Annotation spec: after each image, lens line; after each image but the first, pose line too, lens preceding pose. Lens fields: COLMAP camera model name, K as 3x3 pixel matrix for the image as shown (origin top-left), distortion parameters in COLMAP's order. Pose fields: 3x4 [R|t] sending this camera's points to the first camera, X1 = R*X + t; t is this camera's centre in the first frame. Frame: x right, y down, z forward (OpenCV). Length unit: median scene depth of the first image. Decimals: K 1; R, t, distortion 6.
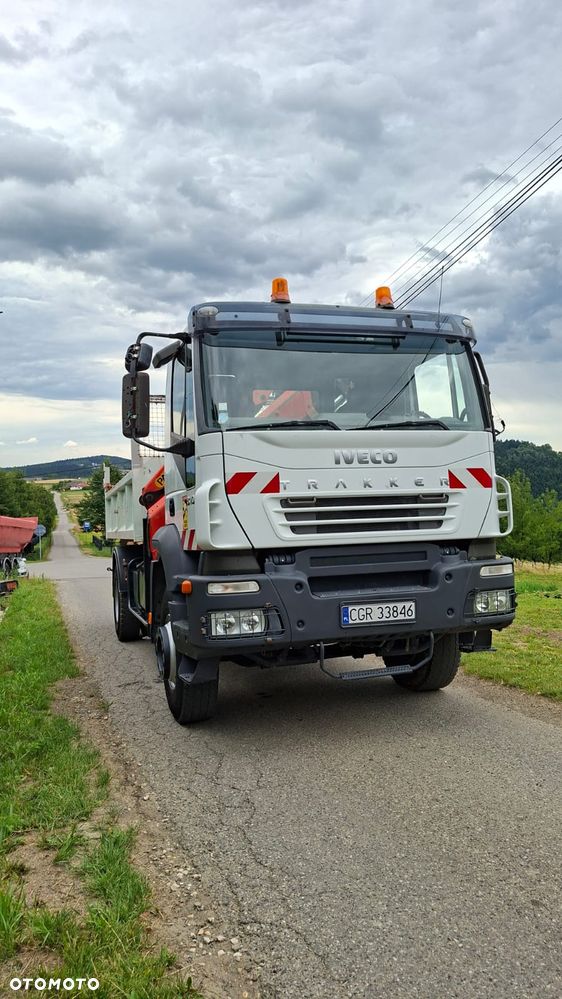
lens RADIAL K [[696.6, 0, 281.0], [0, 696.6, 499.5], [0, 0, 1]] dist [0.174202, -0.291489]
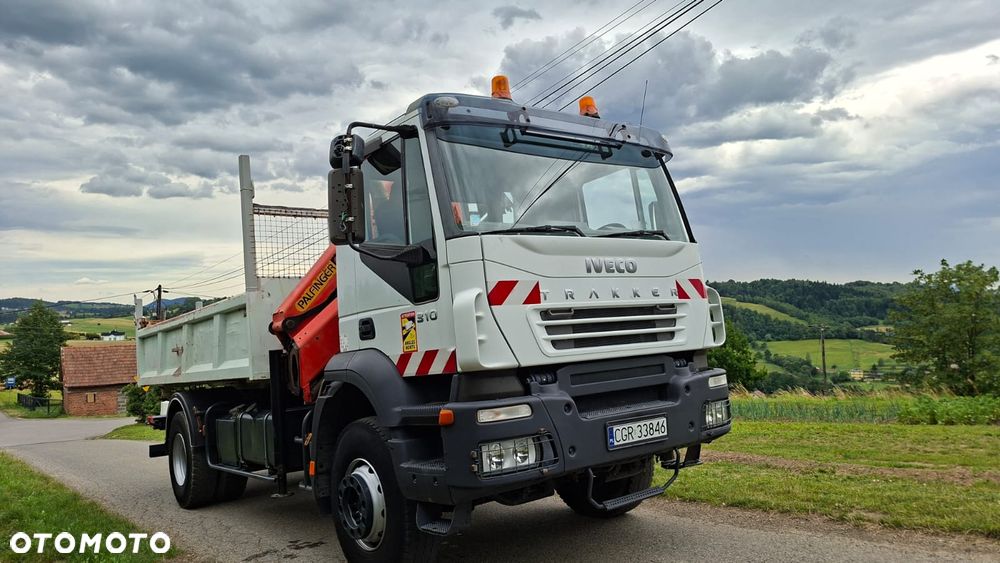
lens RADIAL K [[702.3, 0, 500.0], [0, 702.3, 281.5], [0, 0, 1]] dist [0.142072, -0.205611]
pose [[0.938801, -0.005148, 0.344423, -0.346368], [0.032997, 0.996634, -0.075043, 0.026984], [-0.342877, 0.081816, 0.935811, 0.161059]]
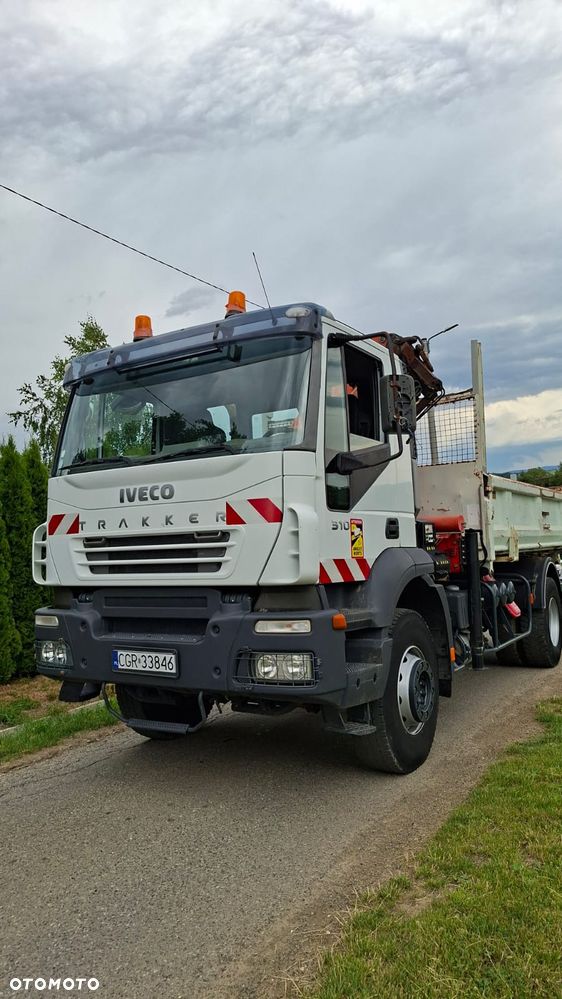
lens RADIAL K [[701.6, 0, 283.1], [0, 701.6, 520.0], [0, 0, 1]] dist [0.142072, -0.205611]
pose [[0.645158, -0.012663, -0.763944, 0.953784], [0.036508, 0.999232, 0.014268, -0.031714], [0.763177, -0.037095, 0.645124, 0.527180]]
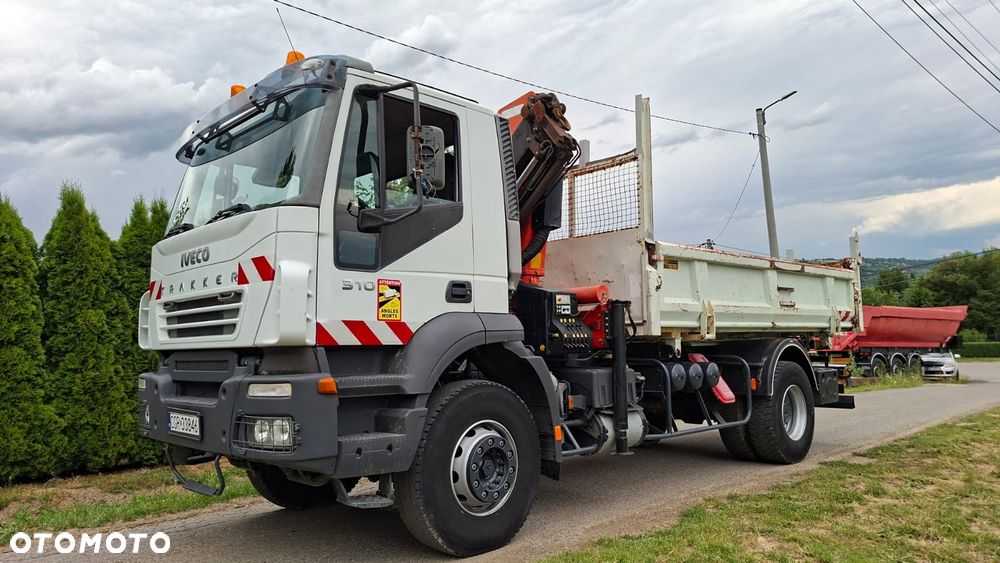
lens RADIAL K [[699.5, 0, 511.9], [0, 699.5, 304.0], [0, 0, 1]] dist [0.146015, -0.201507]
pose [[0.450193, -0.021960, -0.892661, 1.157234], [0.036115, 0.999327, -0.006370, 0.023696], [0.892201, -0.029370, 0.450683, 0.940062]]
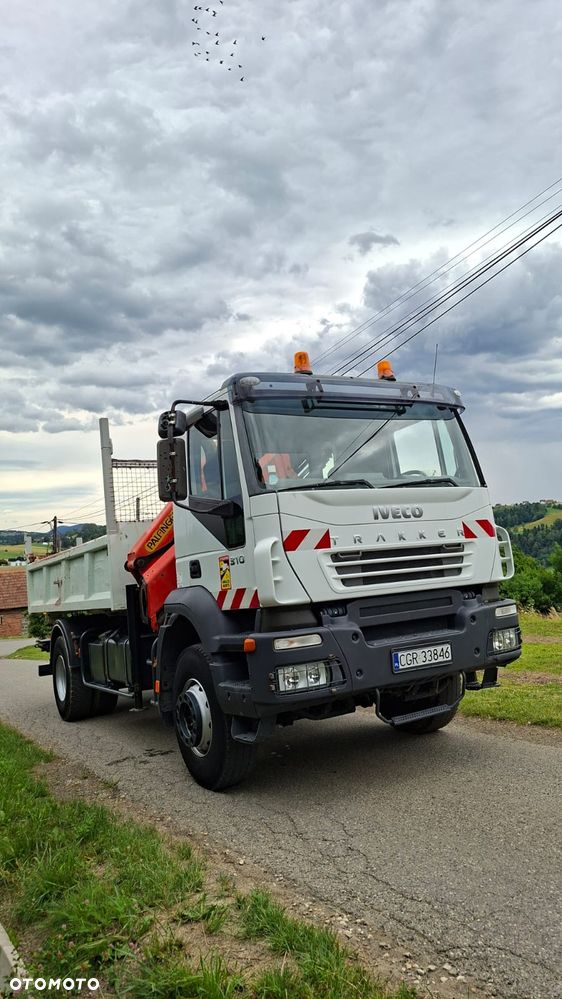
lens RADIAL K [[698.8, 0, 295.9], [0, 698.8, 495.4], [0, 0, 1]] dist [0.146015, -0.201507]
pose [[0.973156, -0.027321, 0.228518, -0.281485], [0.048846, 0.994827, -0.089074, 0.002777], [-0.224902, 0.097845, 0.969456, -0.026857]]
